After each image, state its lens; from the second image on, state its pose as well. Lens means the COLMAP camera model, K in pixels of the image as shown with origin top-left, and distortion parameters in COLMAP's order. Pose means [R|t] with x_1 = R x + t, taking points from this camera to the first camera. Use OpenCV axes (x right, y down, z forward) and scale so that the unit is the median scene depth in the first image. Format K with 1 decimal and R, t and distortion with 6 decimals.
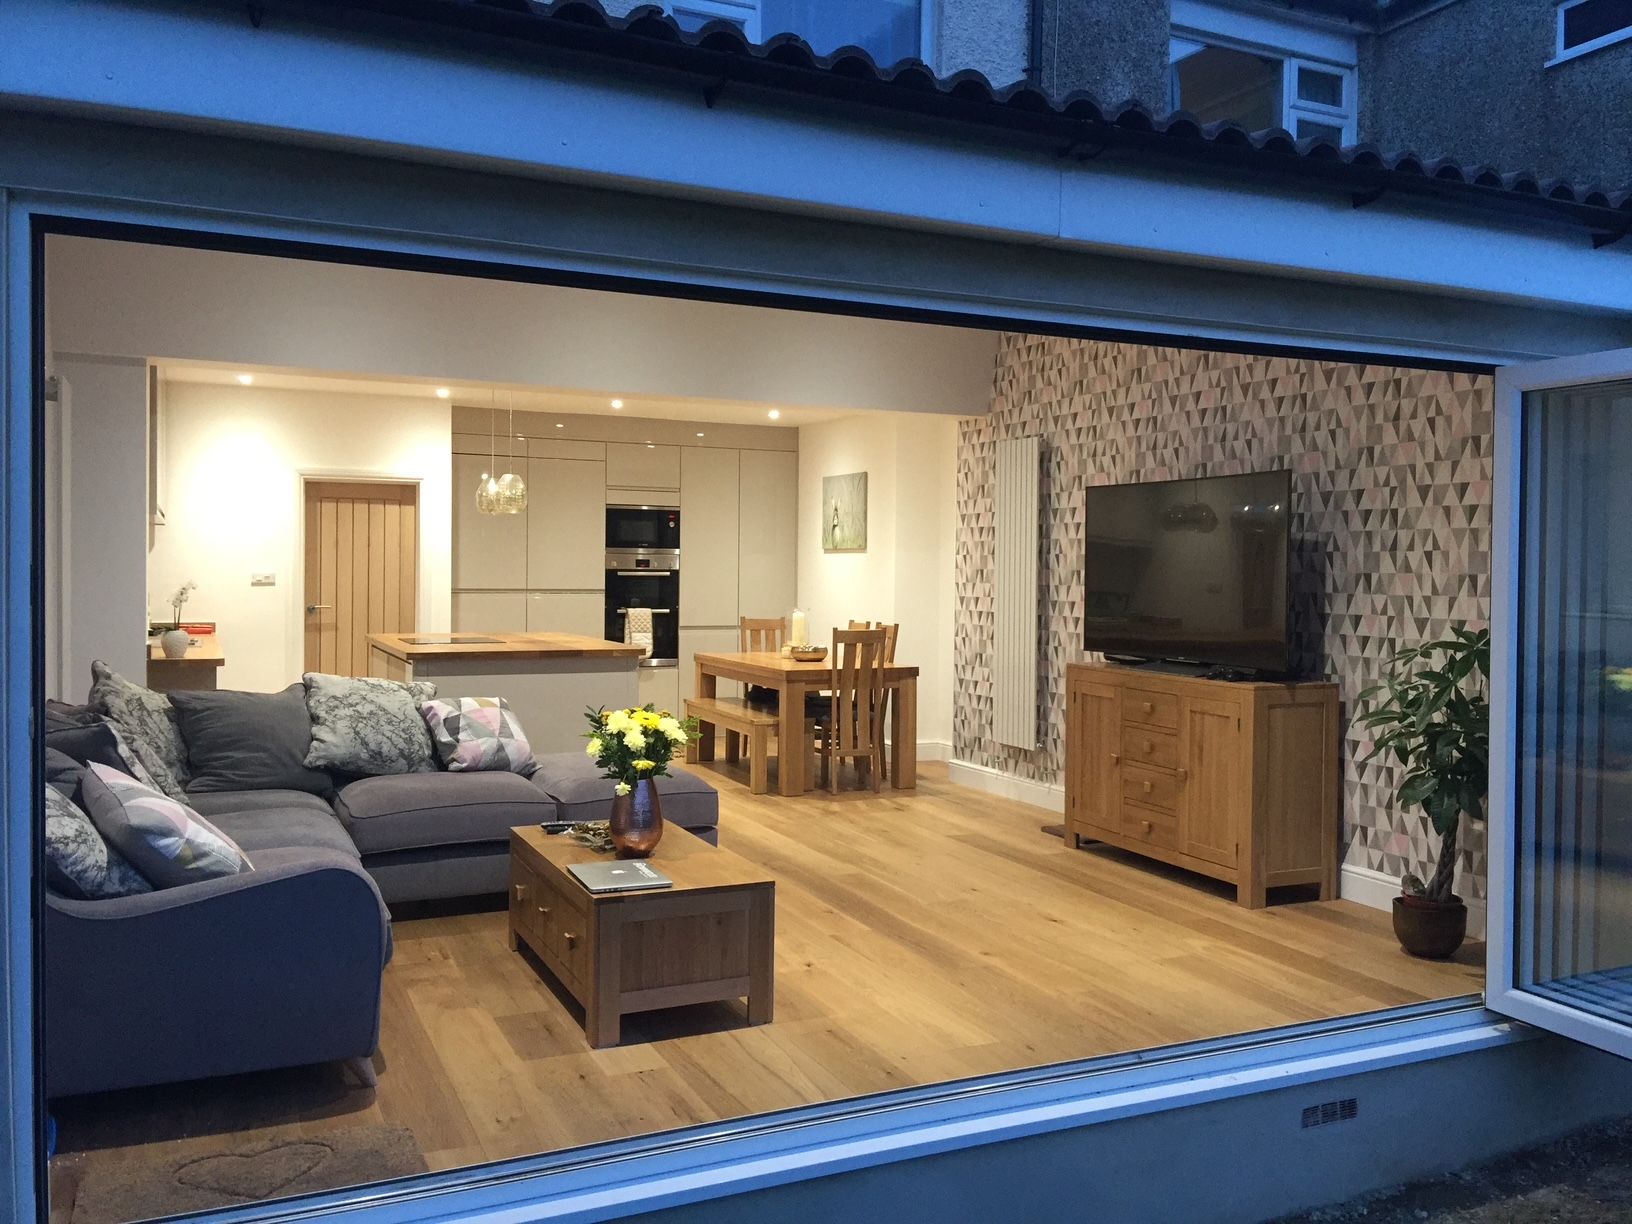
lens RADIAL K [[1381.7, 0, 866.7], [0, 1381.7, 593.2], [0, 0, 1]] dist [0.071568, -0.104774]
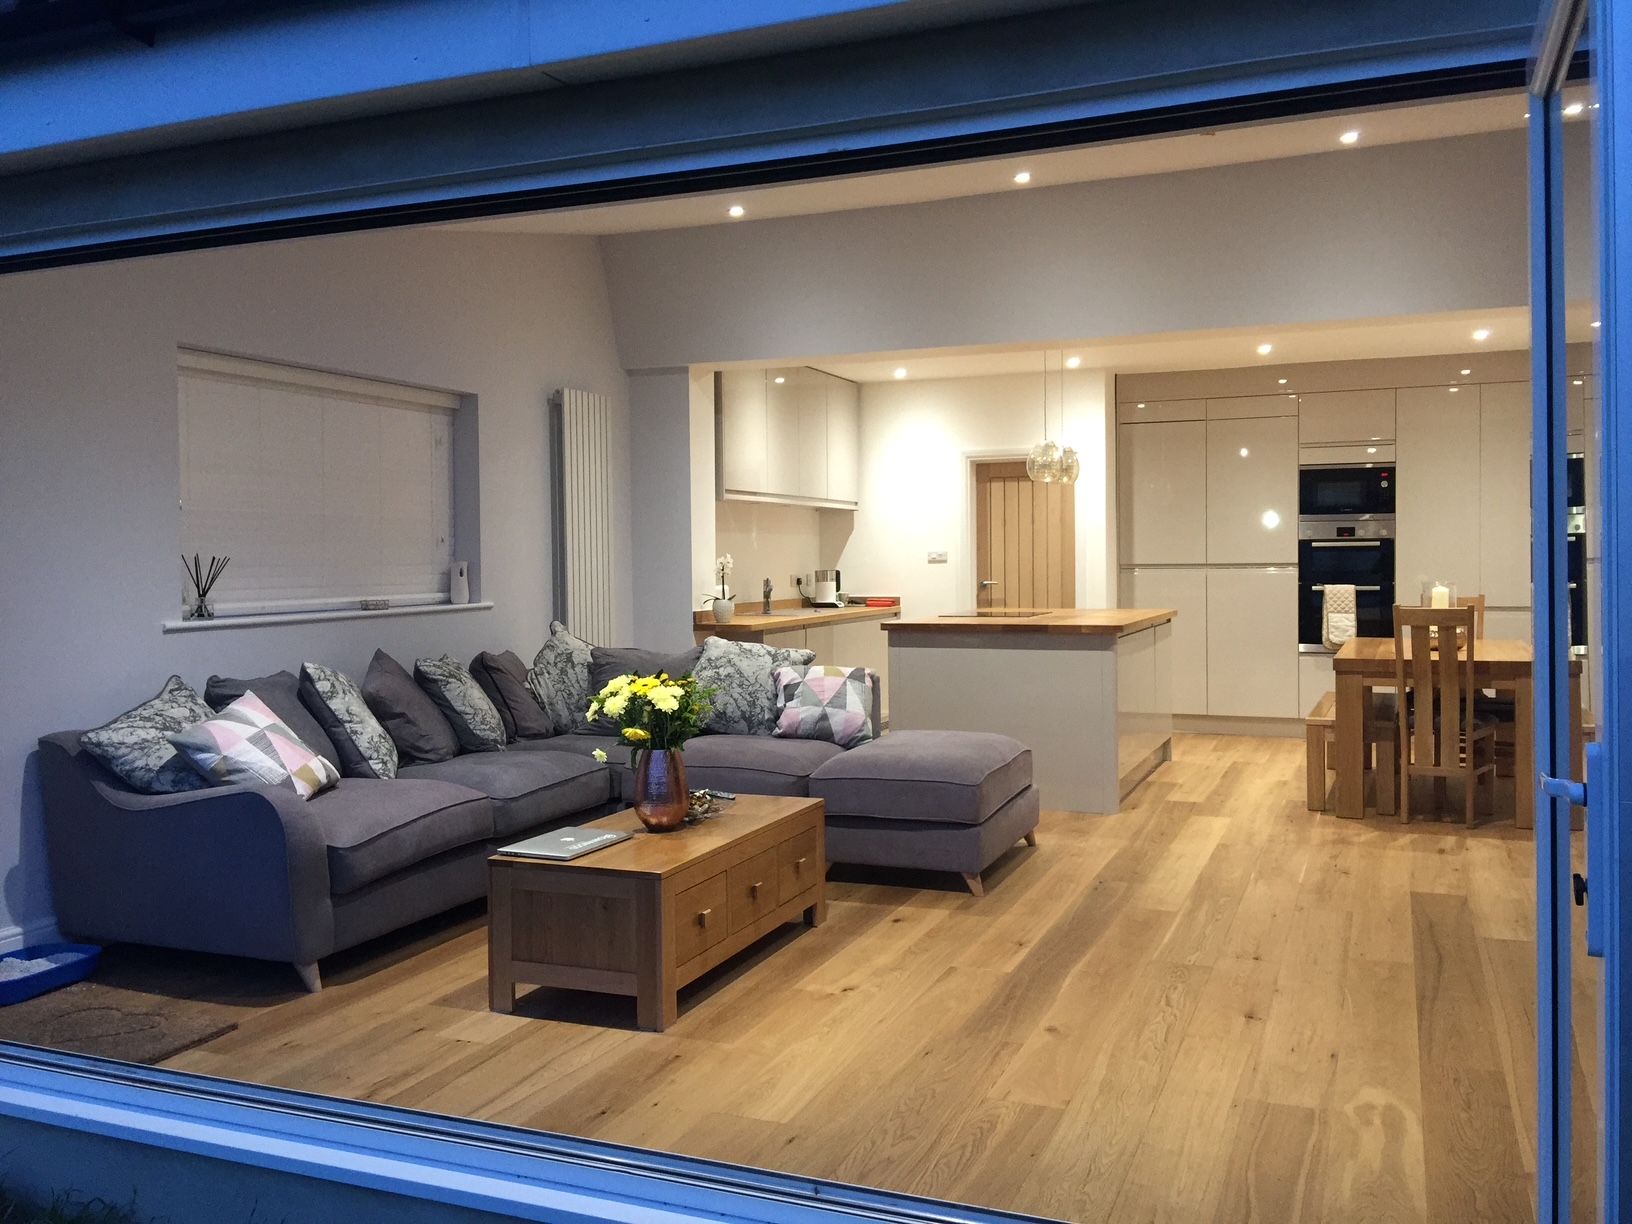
lens RADIAL K [[1378.7, 0, 833.0], [0, 1378.7, 598.4], [0, 0, 1]] dist [0.044278, -0.028378]
pose [[0.675531, 0.004639, -0.737317, 0.465327], [0.004304, 0.999938, 0.010235, 0.016799], [0.737319, -0.010088, 0.675469, 0.346282]]
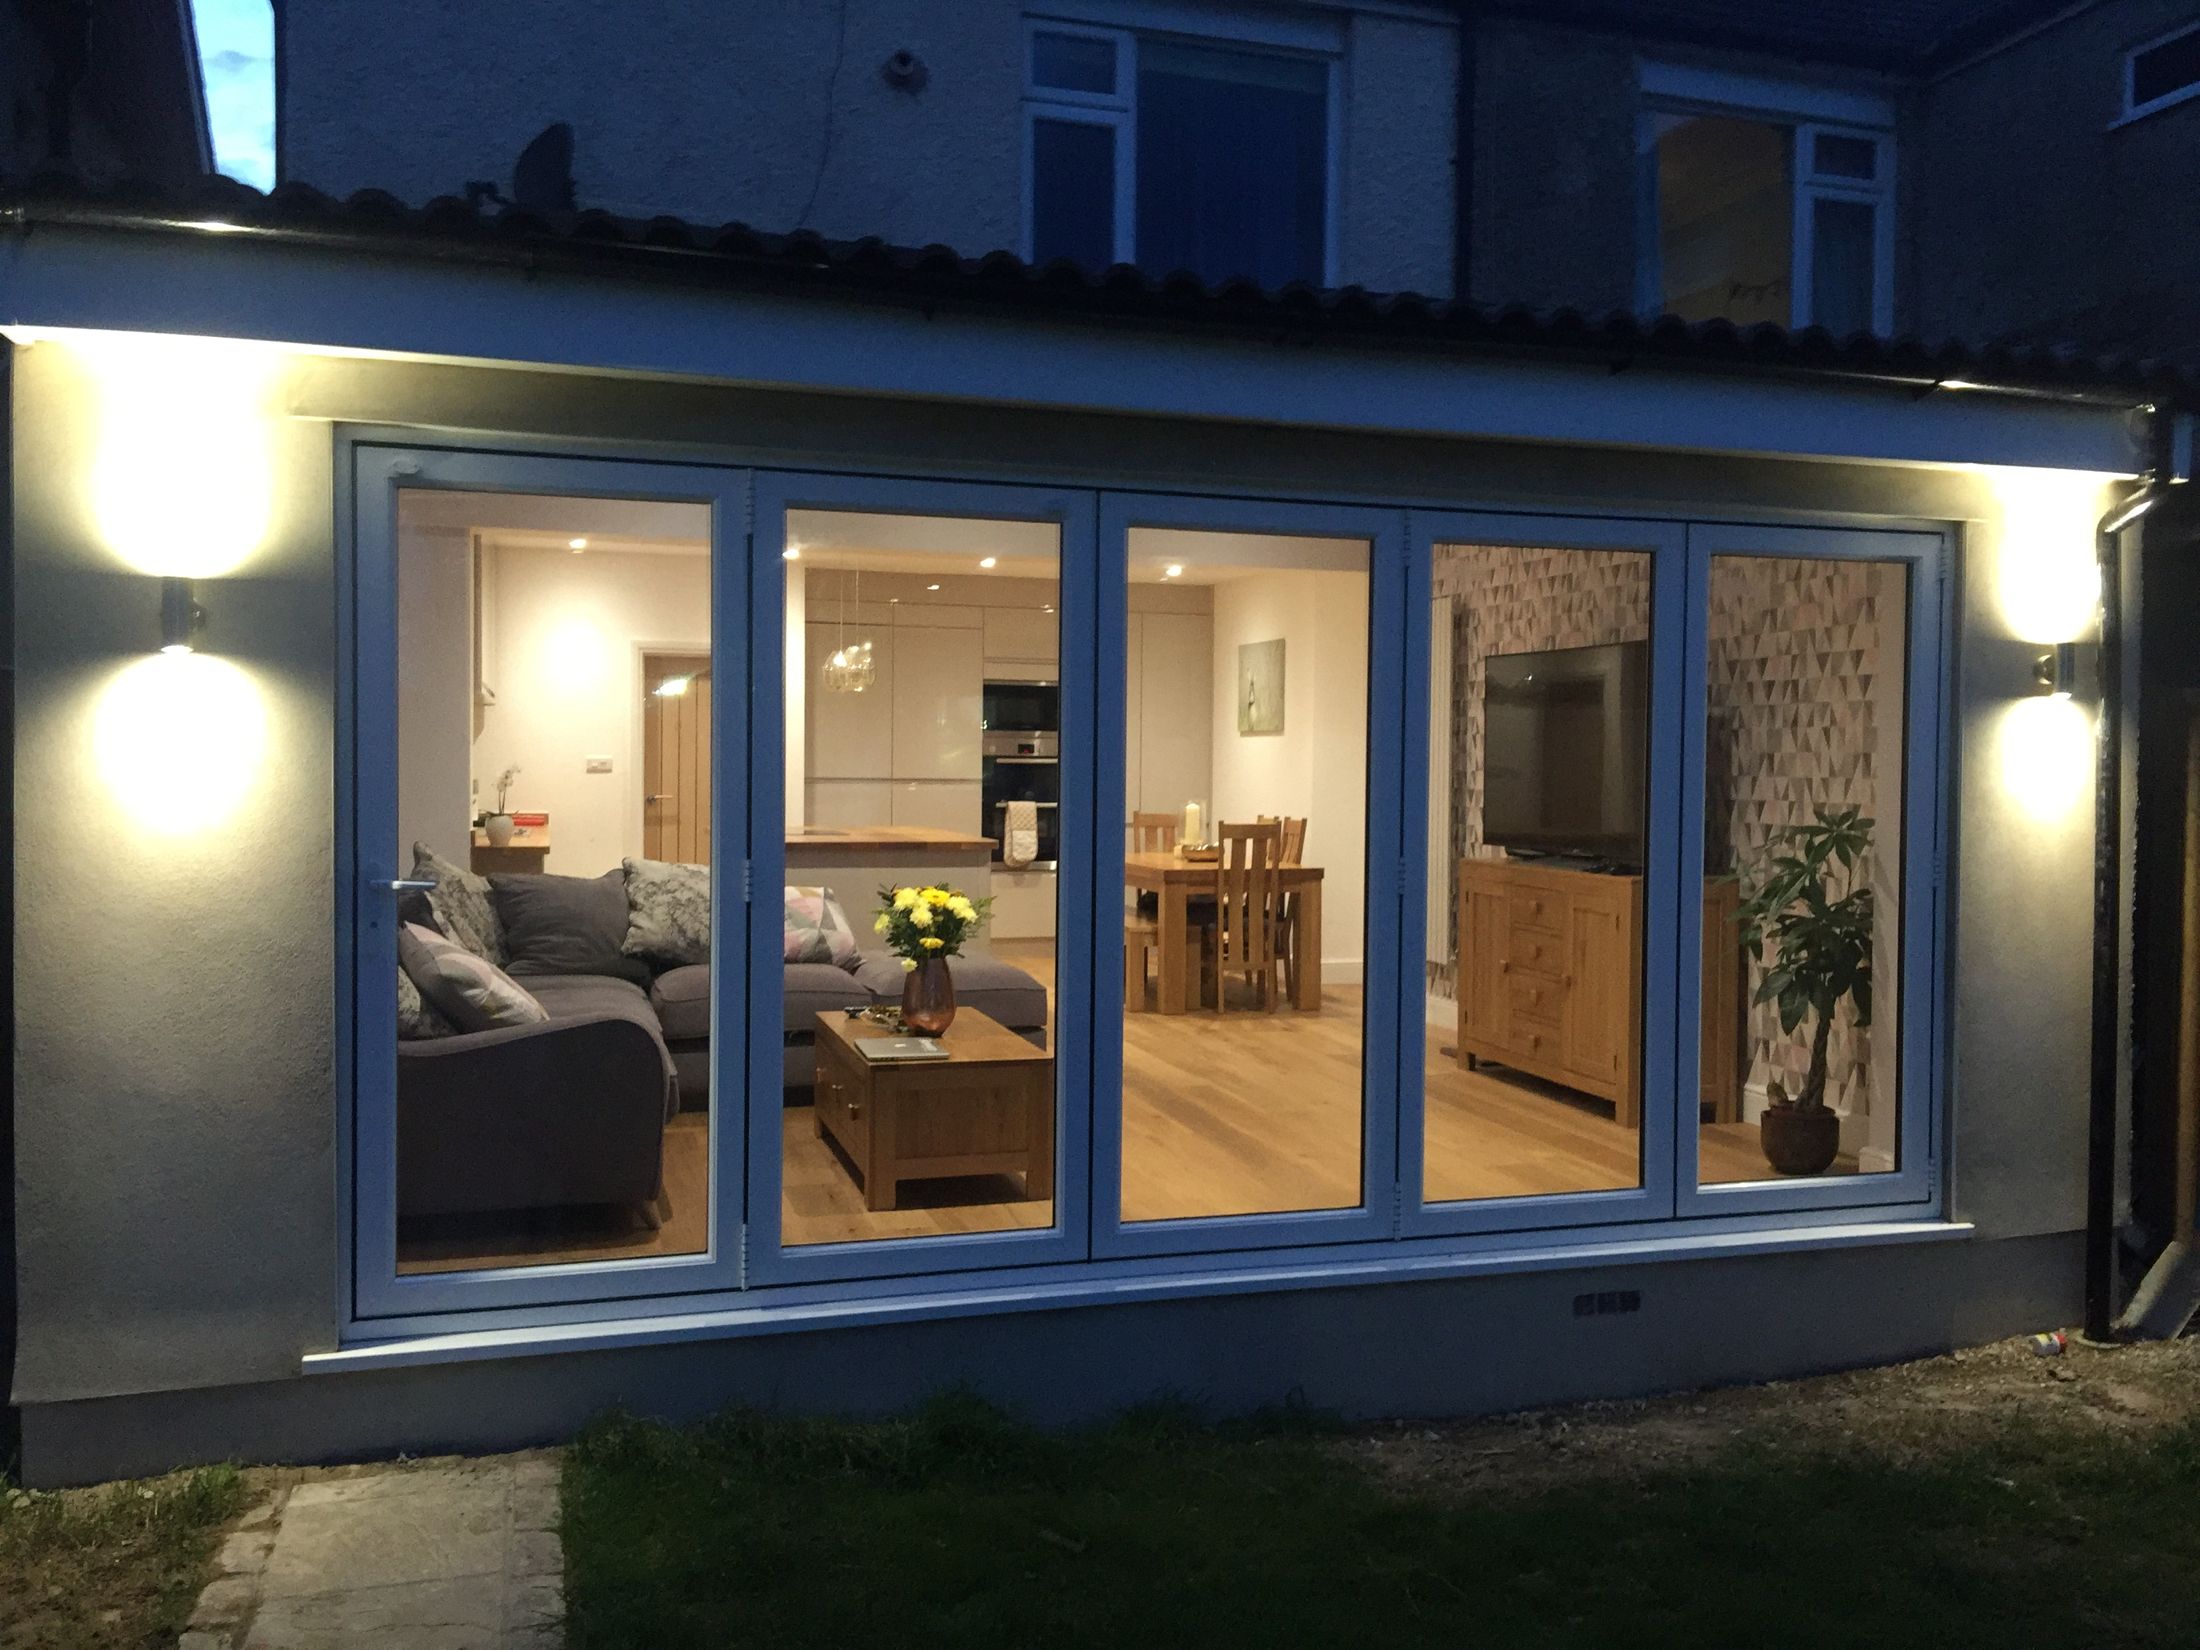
lens RADIAL K [[1862.6, 0, 1163.0], [0, 1862.6, 818.7], [0, 0, 1]] dist [0.071568, -0.104774]
pose [[0.991153, 0.004418, -0.132651, 0.133404], [-0.002936, 0.999931, 0.011368, 0.014629], [0.132692, -0.010878, 0.991098, -0.222692]]
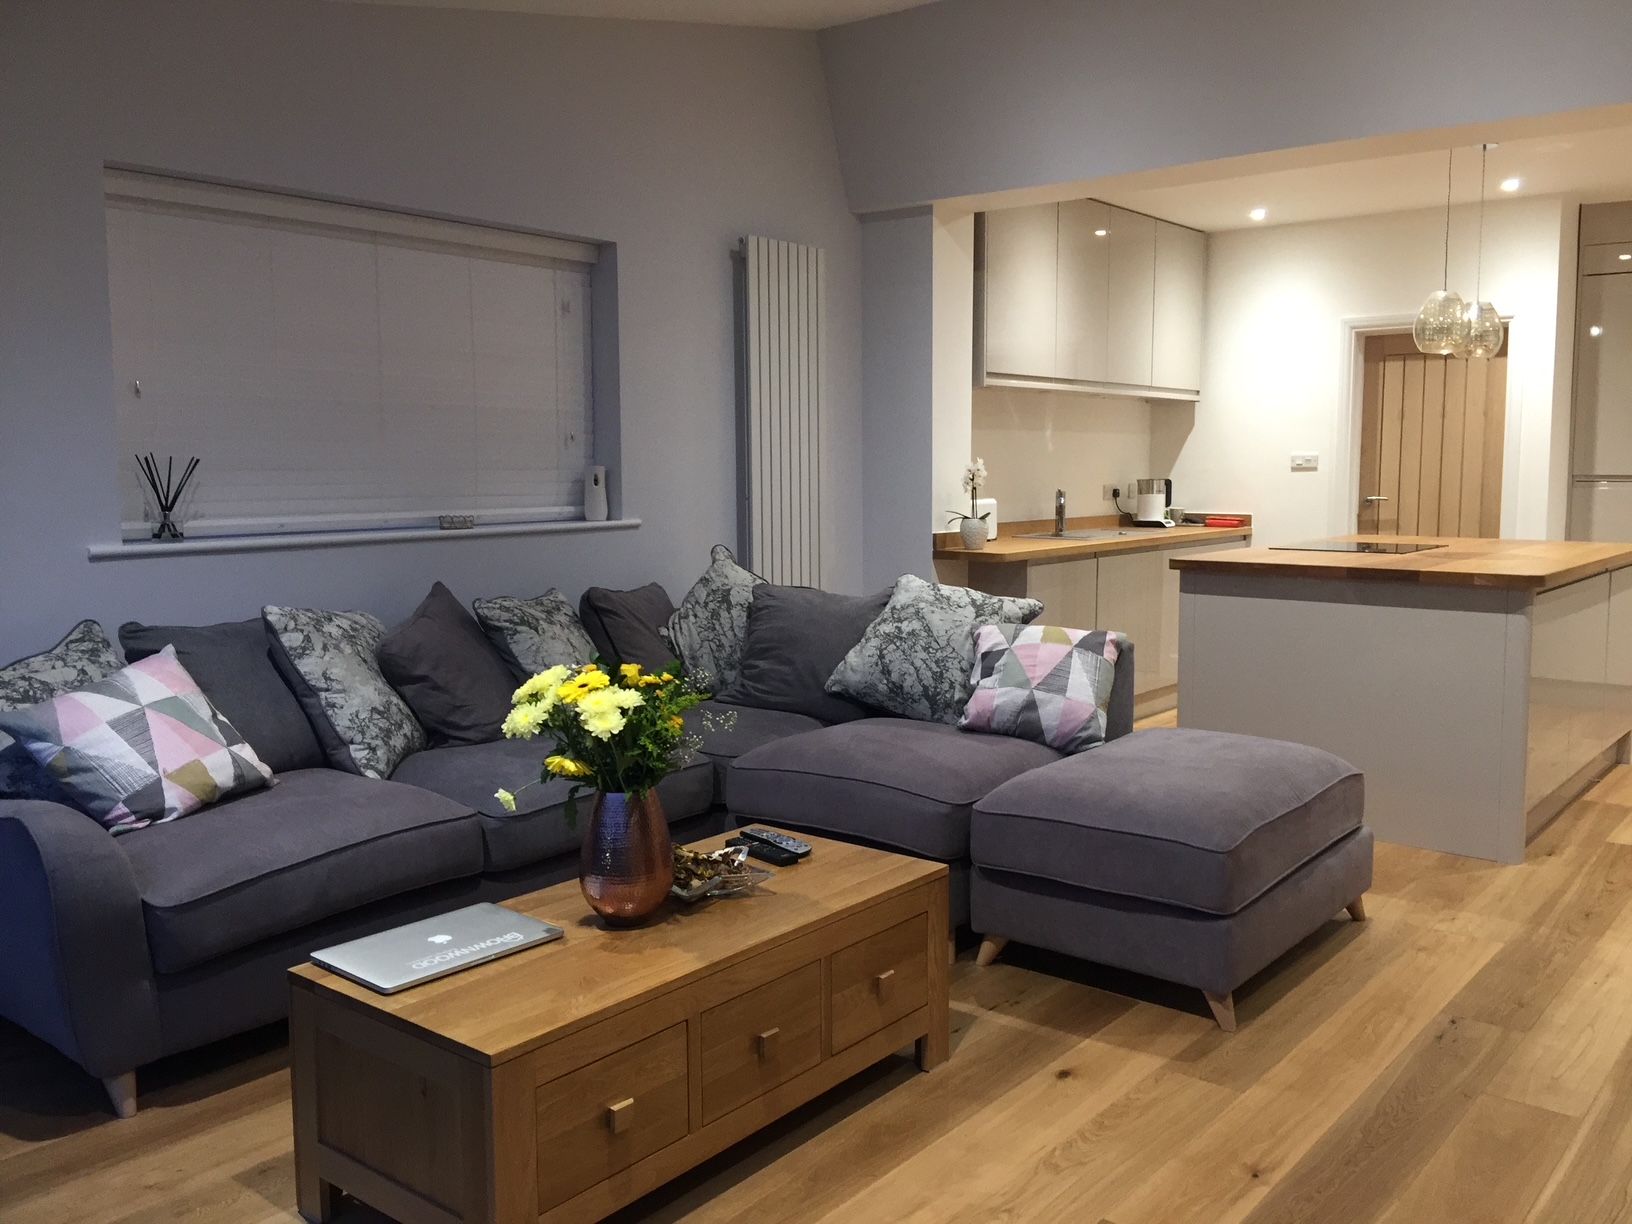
lens RADIAL K [[1381.7, 0, 865.0], [0, 1381.7, 597.7], [0, 0, 1]] dist [0.071568, -0.104774]
pose [[0.440048, 0.078920, -0.894499, 0.290606], [-0.010447, 0.996513, 0.082781, 0.005996], [0.897913, -0.027082, 0.439338, 0.644013]]
